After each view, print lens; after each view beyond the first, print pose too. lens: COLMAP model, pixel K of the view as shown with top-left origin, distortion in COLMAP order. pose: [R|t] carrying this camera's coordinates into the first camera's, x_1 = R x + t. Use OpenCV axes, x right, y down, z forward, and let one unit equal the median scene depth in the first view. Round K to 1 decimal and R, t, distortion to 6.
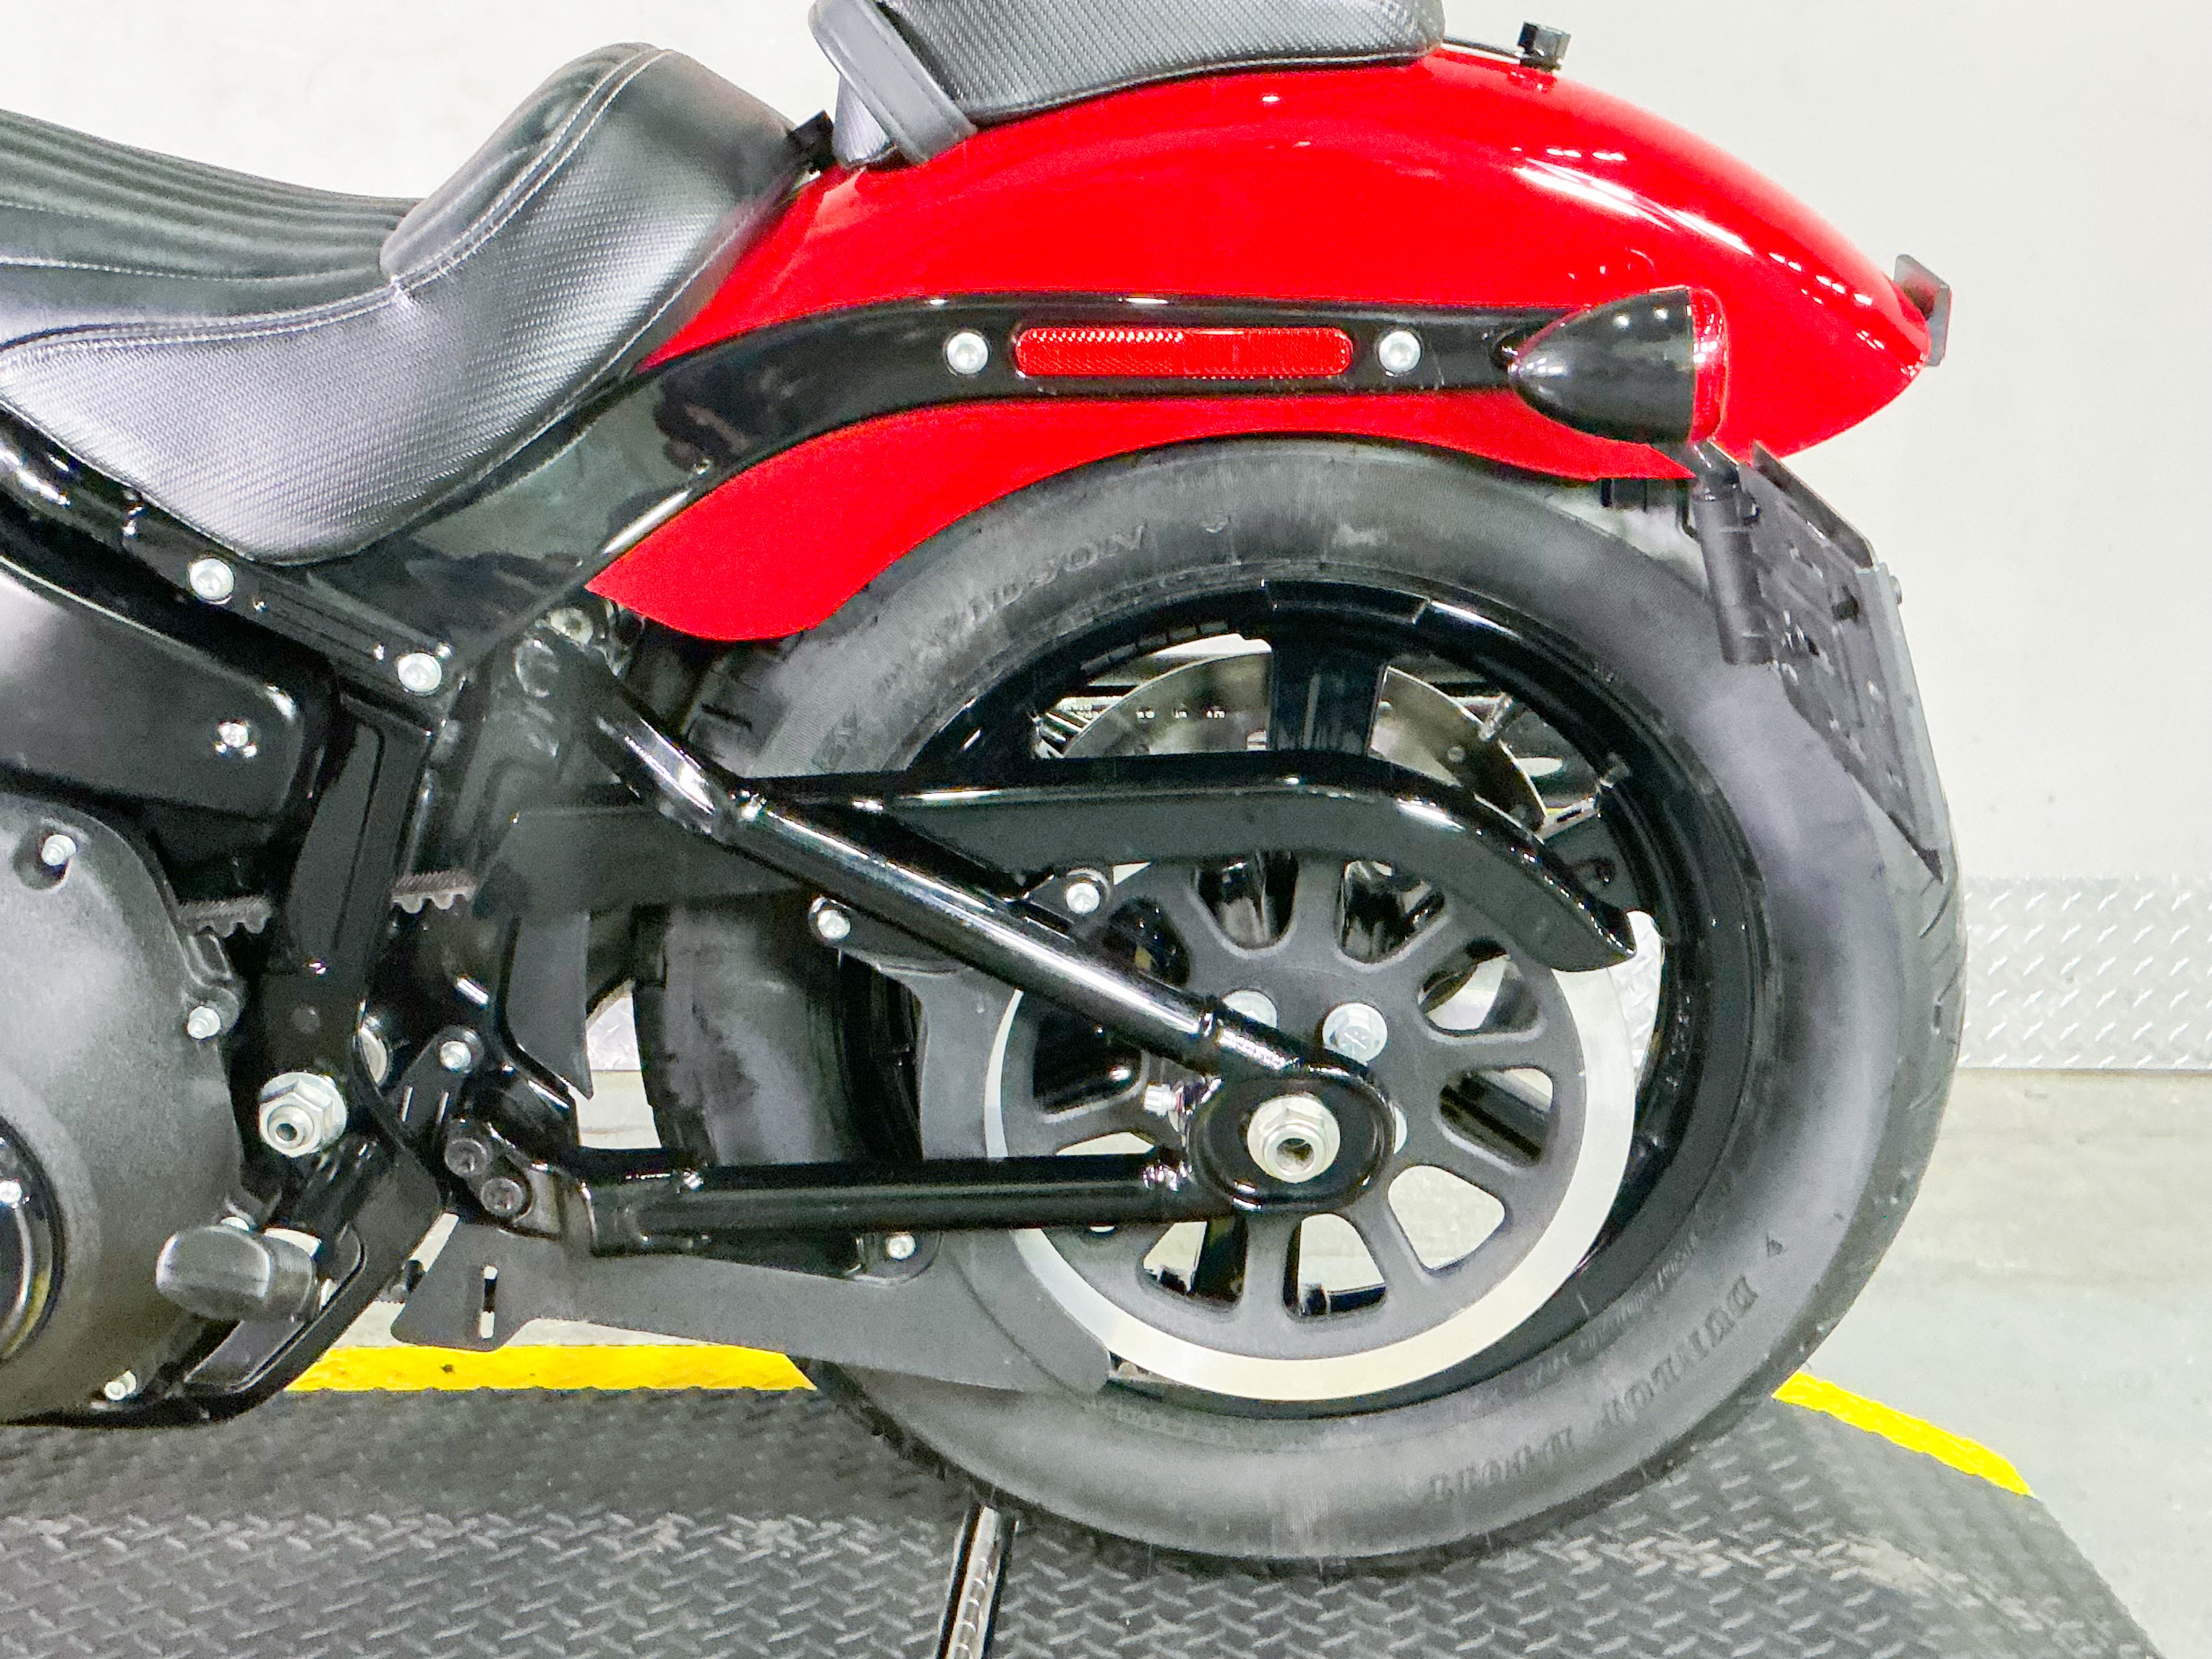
lens RADIAL K [[2668.0, 0, 1110.2], [0, 2668.0, 793.1], [0, 0, 1]] dist [0.100135, -0.034212]
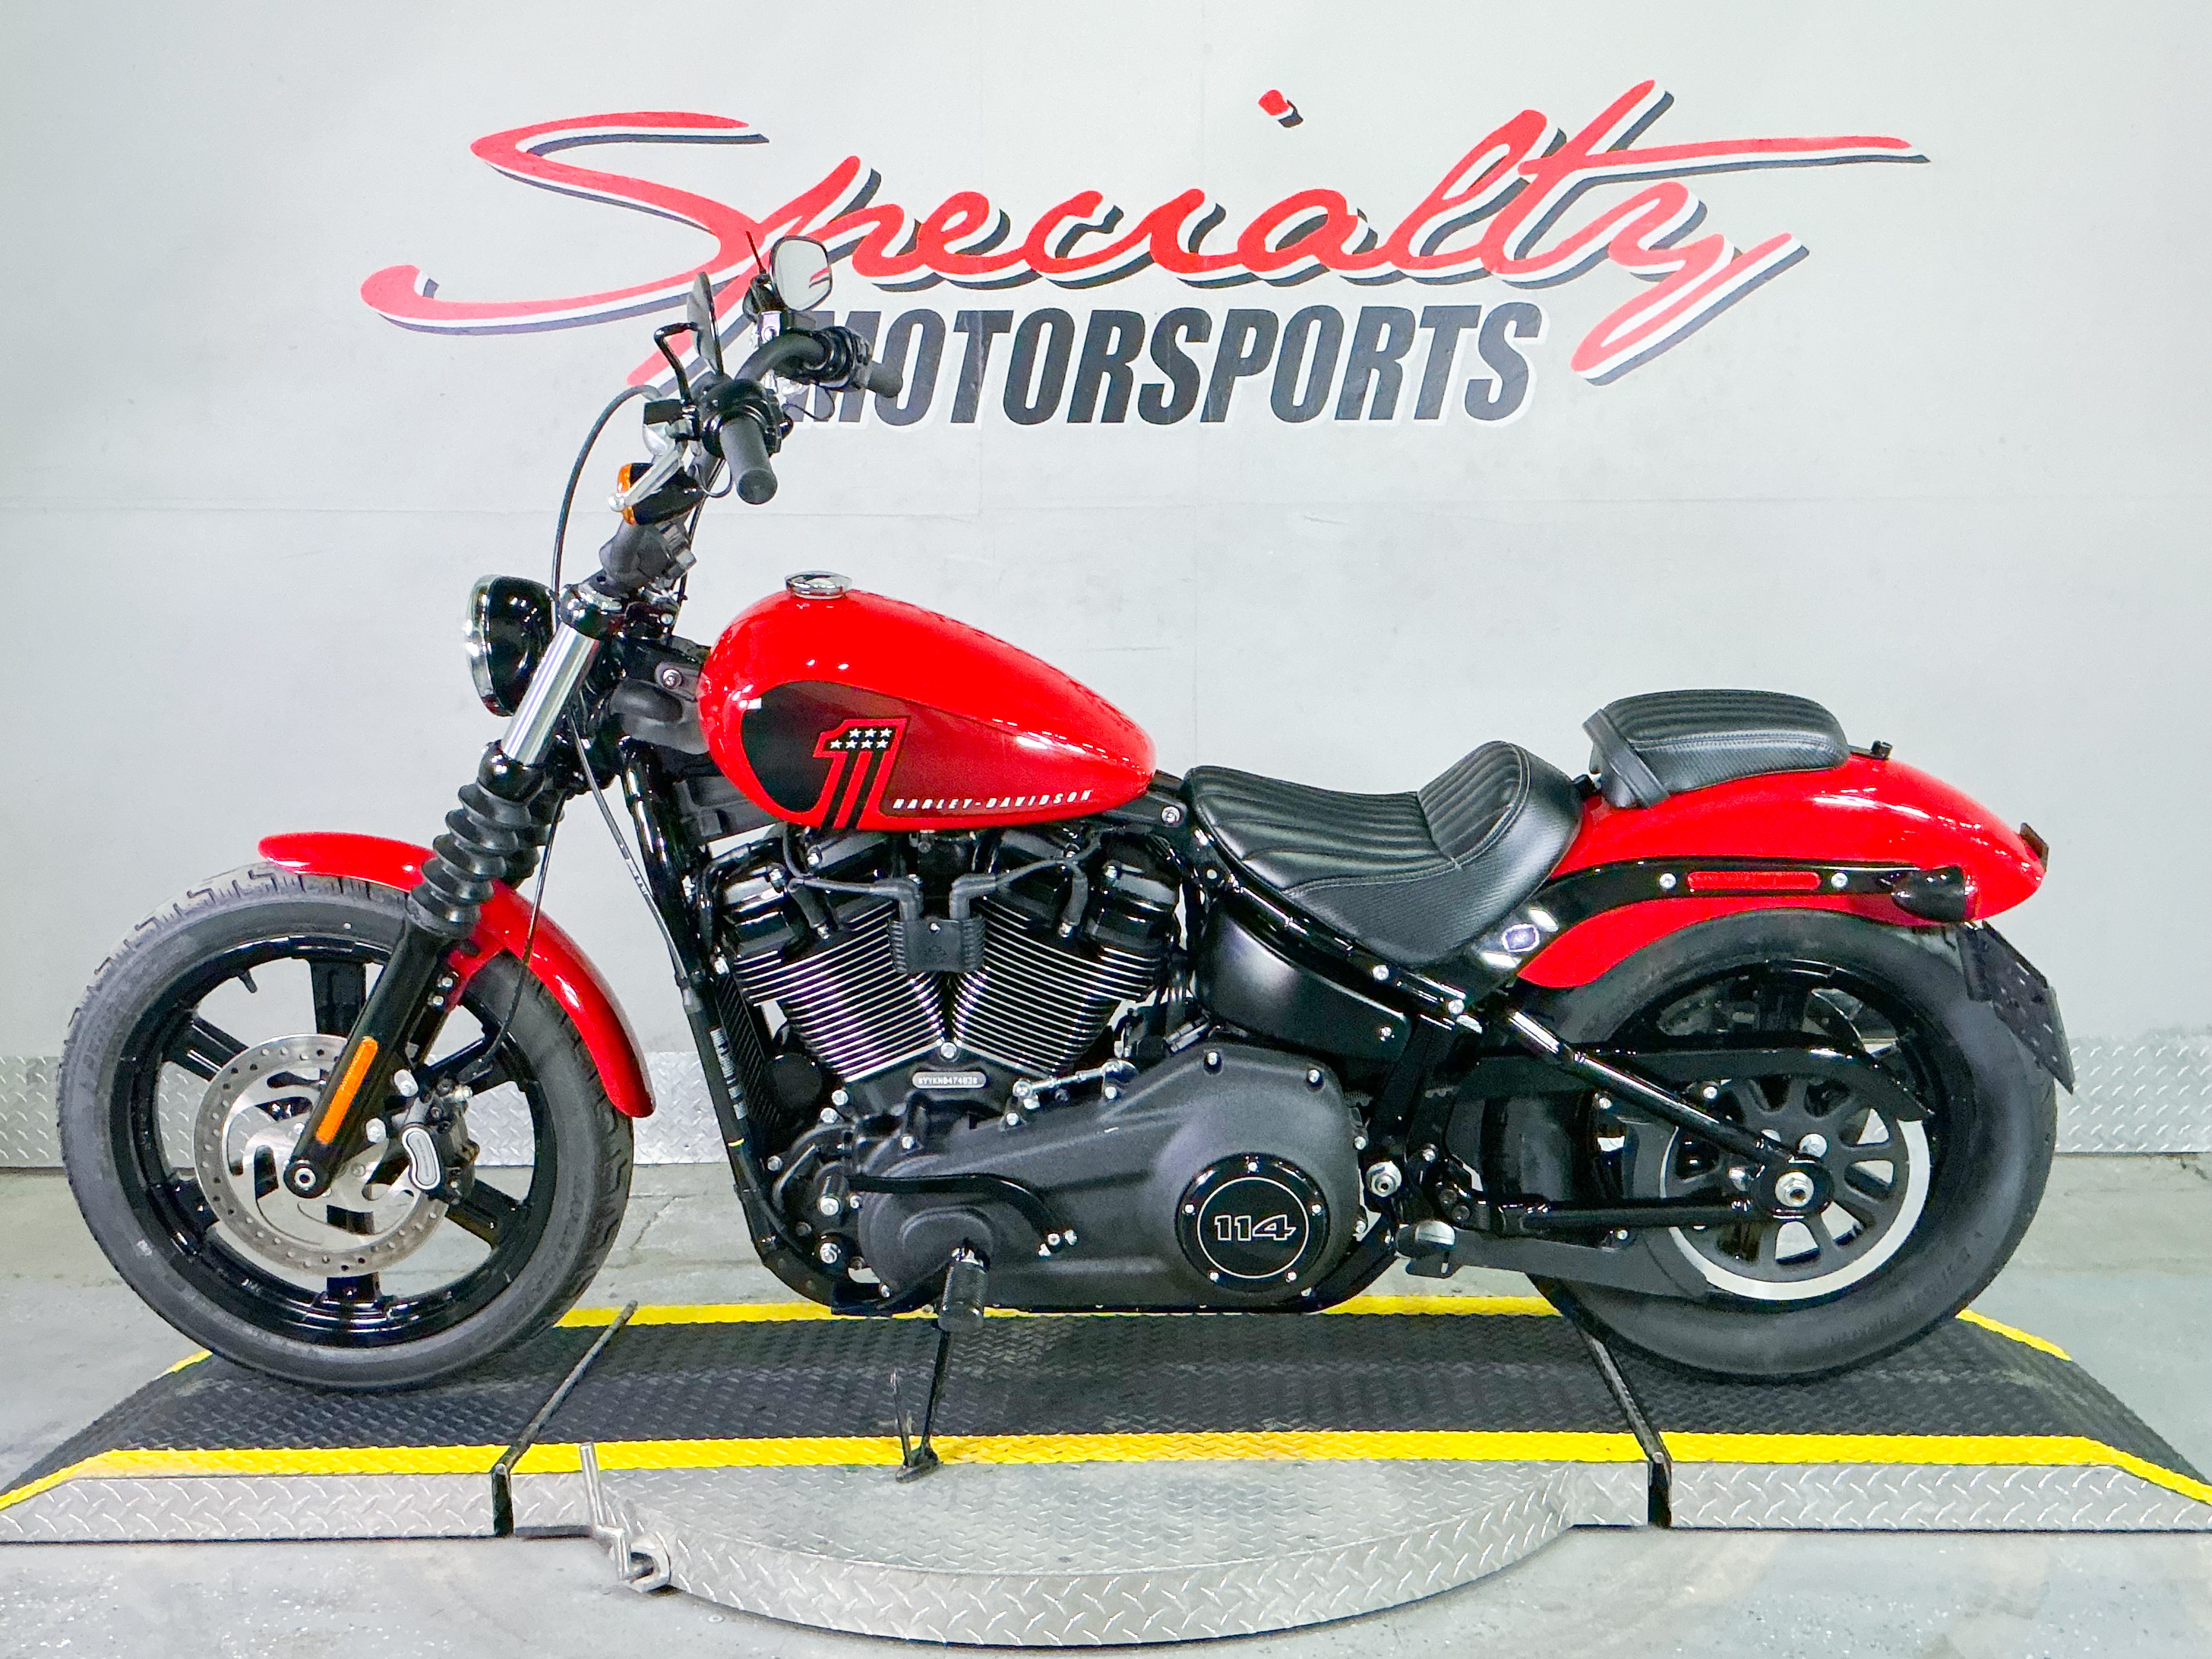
lens RADIAL K [[2374.9, 0, 1104.9], [0, 2374.9, 800.3], [0, 0, 1]] dist [0.110425, -0.197610]
pose [[0.999946, -0.009595, -0.003931, -0.538158], [0.009415, 0.999017, -0.043318, -0.135739], [0.004343, 0.043279, 0.999054, -1.196711]]
